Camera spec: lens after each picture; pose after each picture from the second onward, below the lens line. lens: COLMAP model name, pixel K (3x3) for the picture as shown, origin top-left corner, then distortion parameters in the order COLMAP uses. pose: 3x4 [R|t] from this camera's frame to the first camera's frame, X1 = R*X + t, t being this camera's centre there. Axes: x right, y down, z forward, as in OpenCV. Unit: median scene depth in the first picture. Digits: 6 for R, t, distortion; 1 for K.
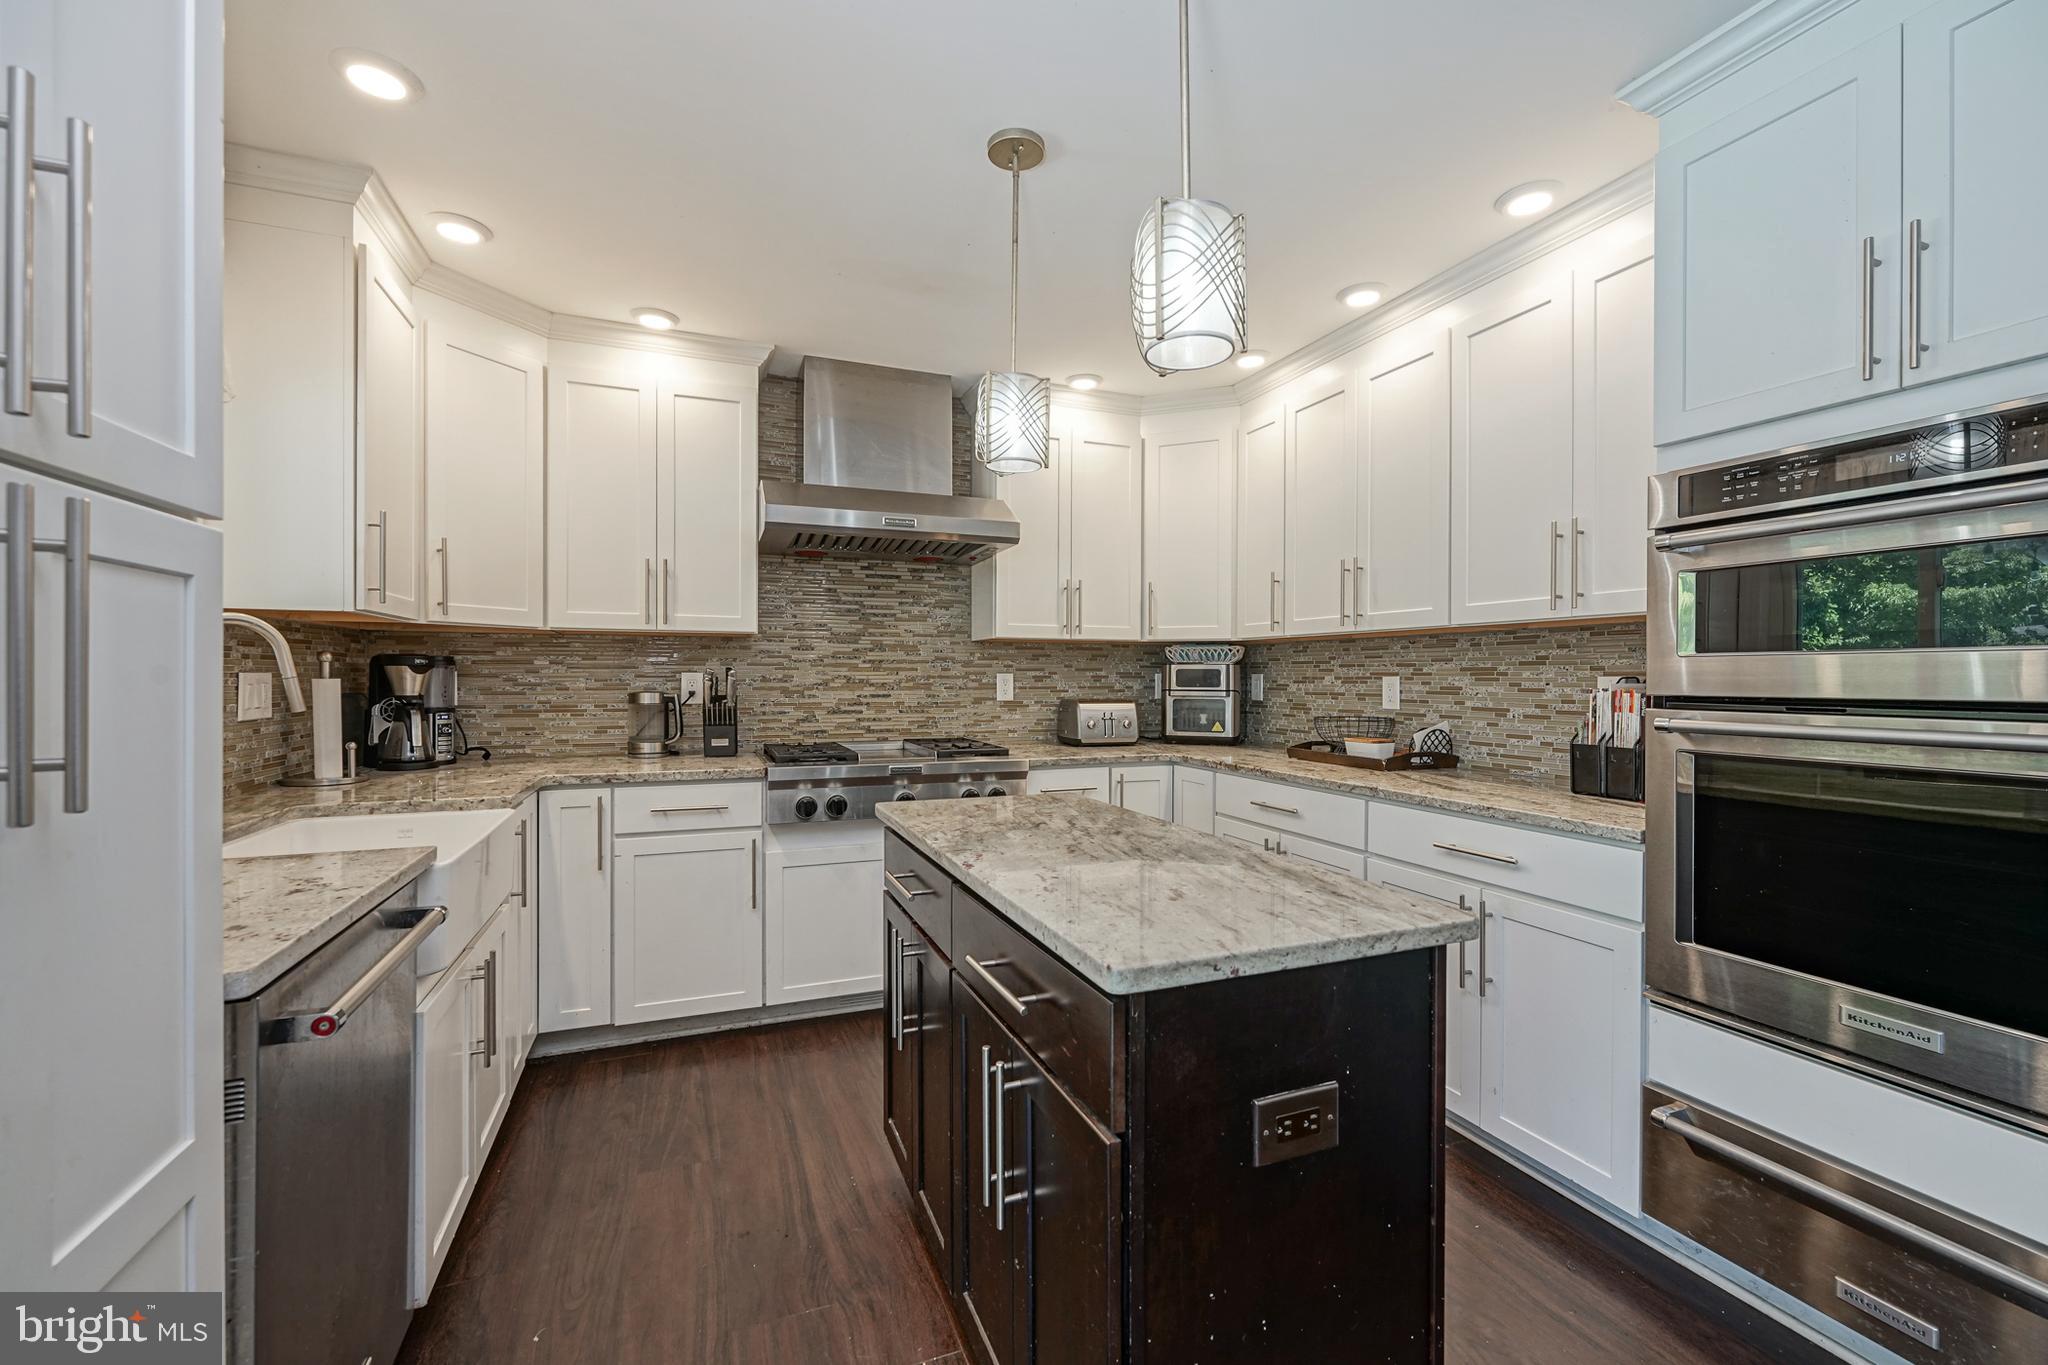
lens RADIAL K [[830.8, 0, 962.3], [0, 830.8, 680.1], [0, 0, 1]] dist [-0.002113, 0.000725]
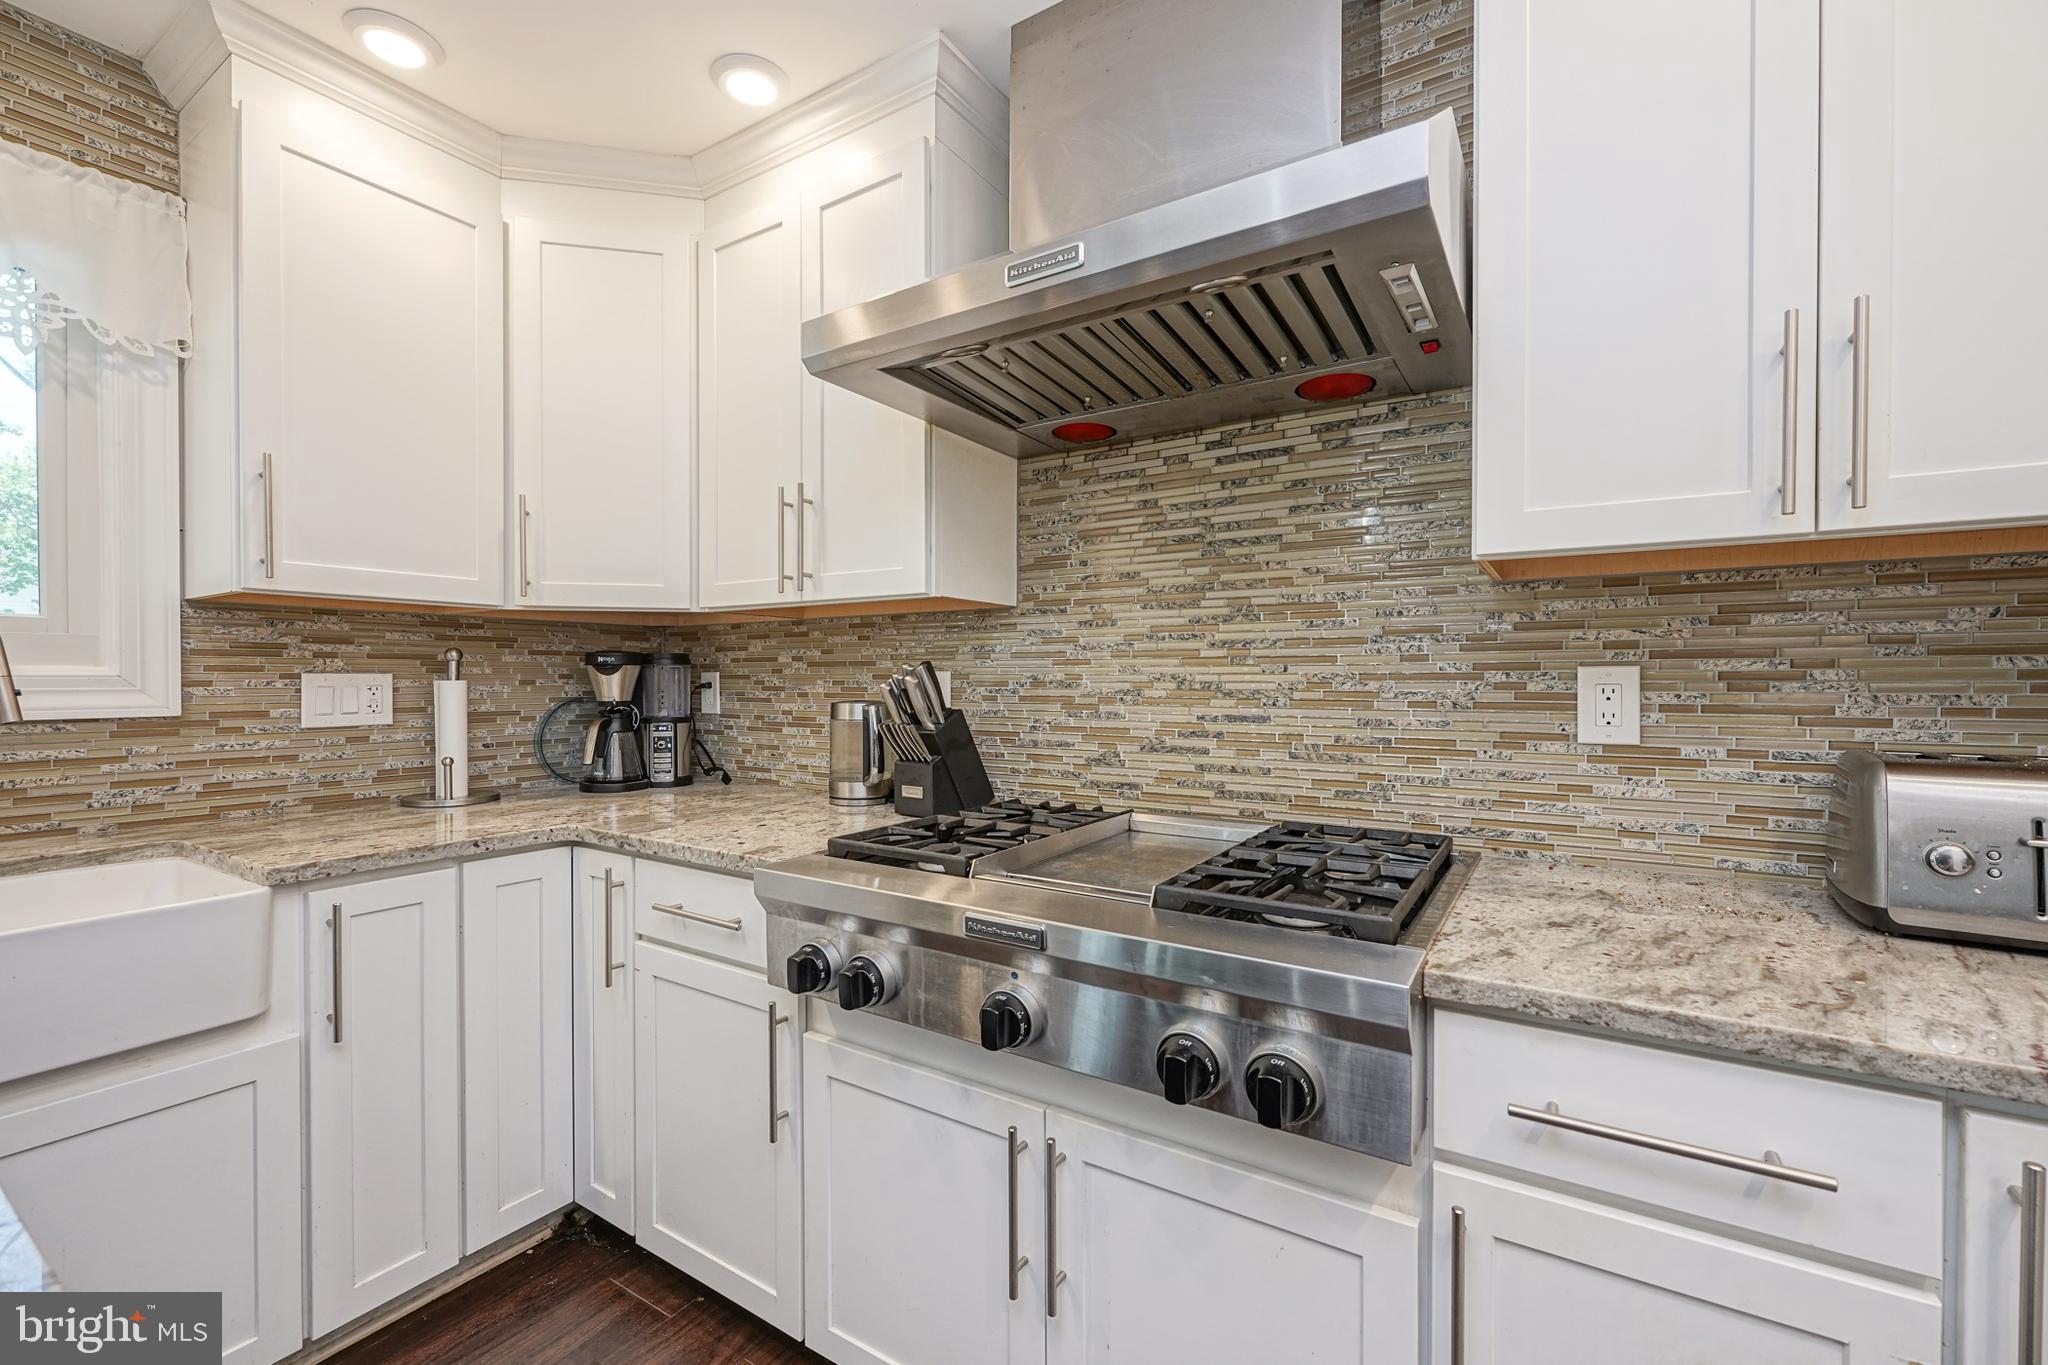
lens RADIAL K [[830.8, 0, 1006.3], [0, 830.8, 686.0], [0, 0, 1]] dist [-0.002113, 0.000725]
pose [[0.623276, 0.004675, -0.781988, 0.196785], [-0.002321, 0.999989, 0.004129, -0.000724], [0.781999, -0.000759, 0.623279, 0.687962]]
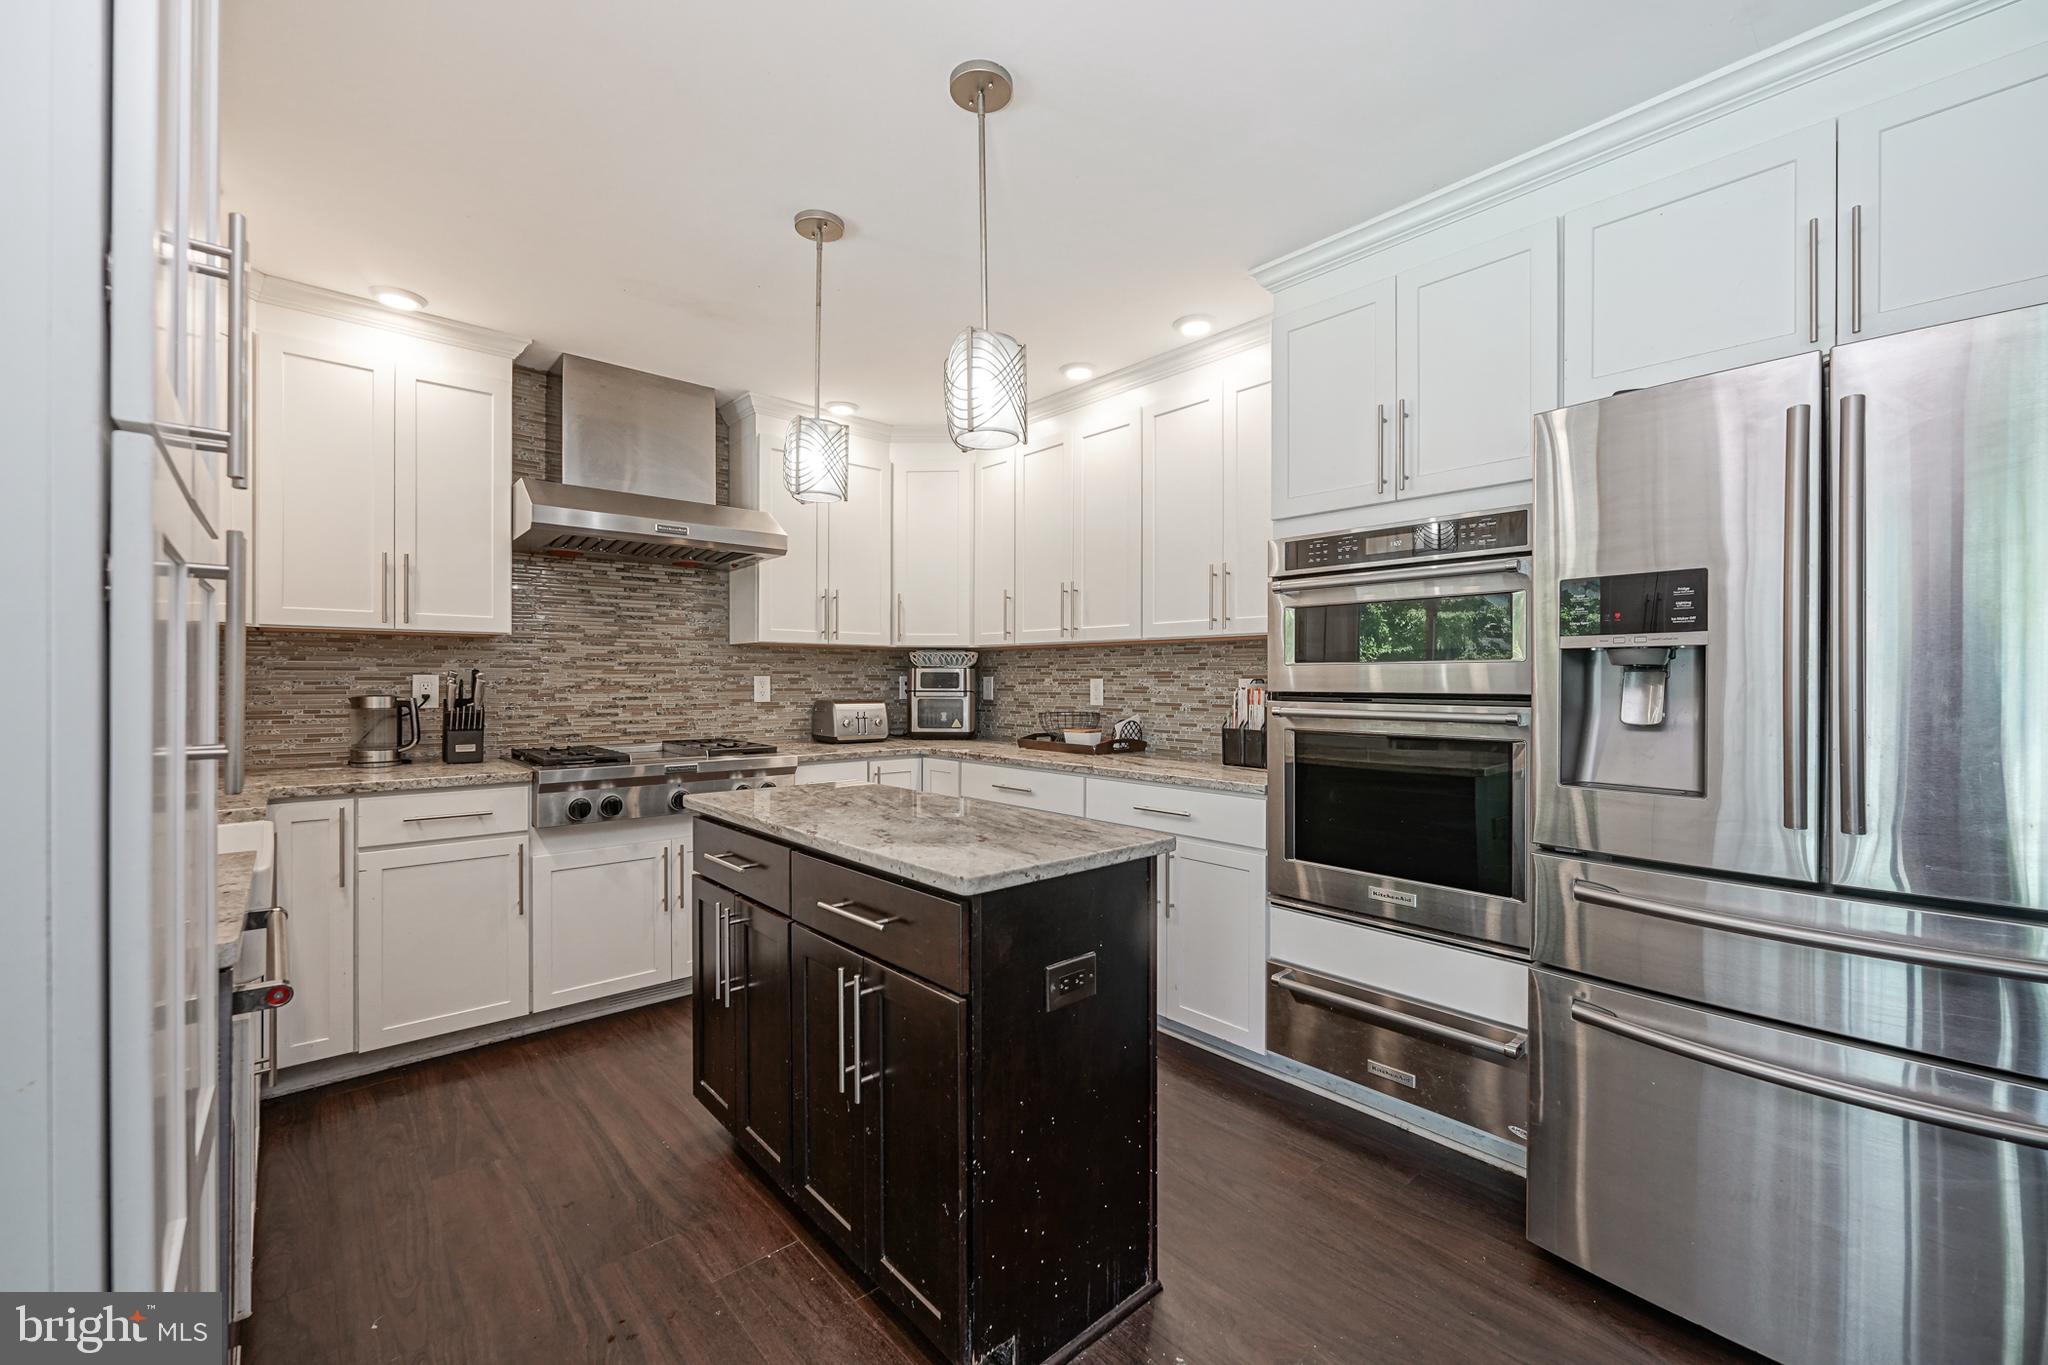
lens RADIAL K [[830.8, 0, 960.4], [0, 830.8, 676.7], [0, 0, 1]] dist [-0.002113, 0.000725]
pose [[0.945394, 0.000569, 0.325930, -0.063435], [0.001729, 0.999976, -0.006759, 0.000443], [-0.325926, 0.006953, 0.945370, -0.080142]]
